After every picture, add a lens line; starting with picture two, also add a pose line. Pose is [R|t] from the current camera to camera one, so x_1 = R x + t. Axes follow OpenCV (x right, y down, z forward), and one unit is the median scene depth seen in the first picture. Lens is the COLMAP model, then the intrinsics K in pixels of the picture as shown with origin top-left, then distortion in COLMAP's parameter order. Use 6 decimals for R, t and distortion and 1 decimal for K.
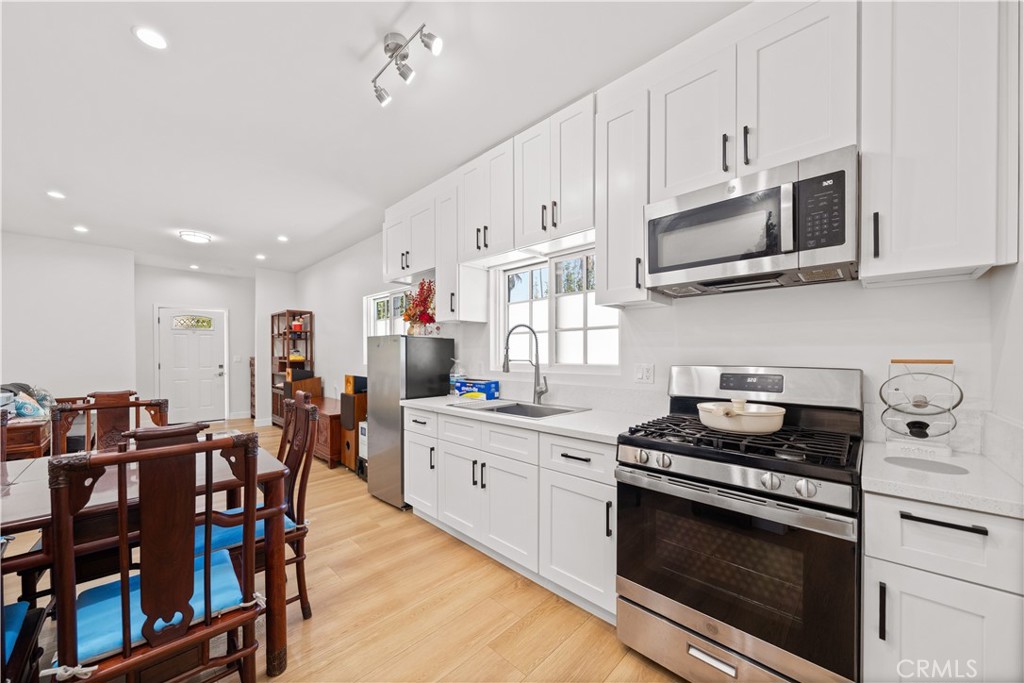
lens RADIAL K [[375.2, 0, 497.7], [0, 375.2, 354.6], [0, 0, 1]] dist [-0.000422, -0.000010]
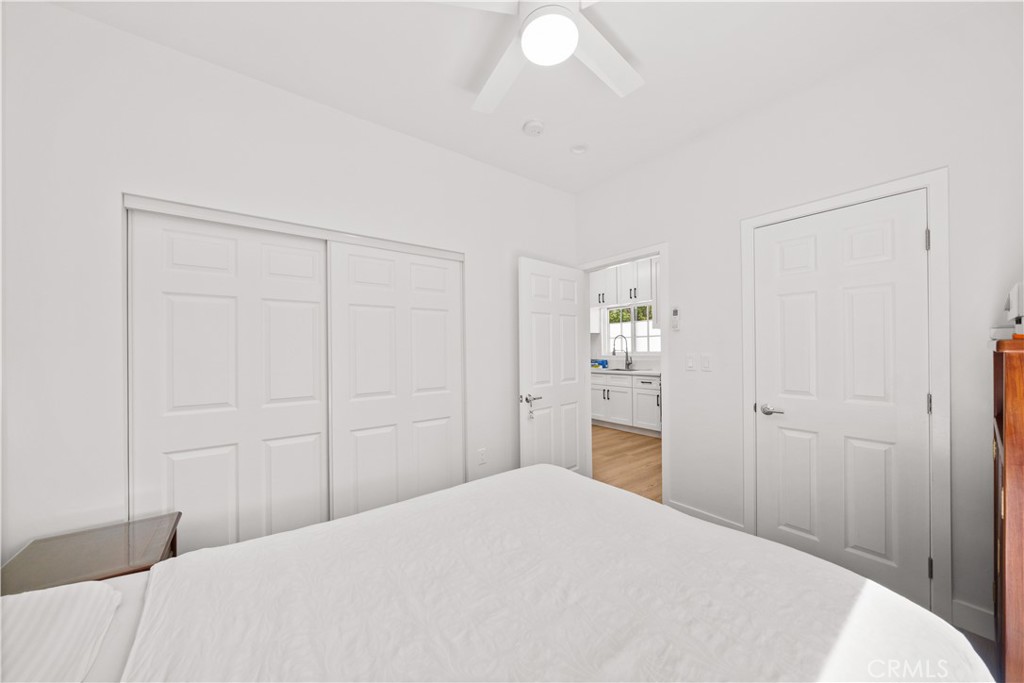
lens RADIAL K [[346.1, 0, 511.8], [0, 346.1, 347.9], [0, 0, 1]] dist [-0.014609, -0.000034]
pose [[0.990562, -0.014574, -0.136286, -0.307386], [0.014313, 0.999893, -0.002896, -0.003208], [0.136314, 0.000918, 0.990665, -1.212379]]
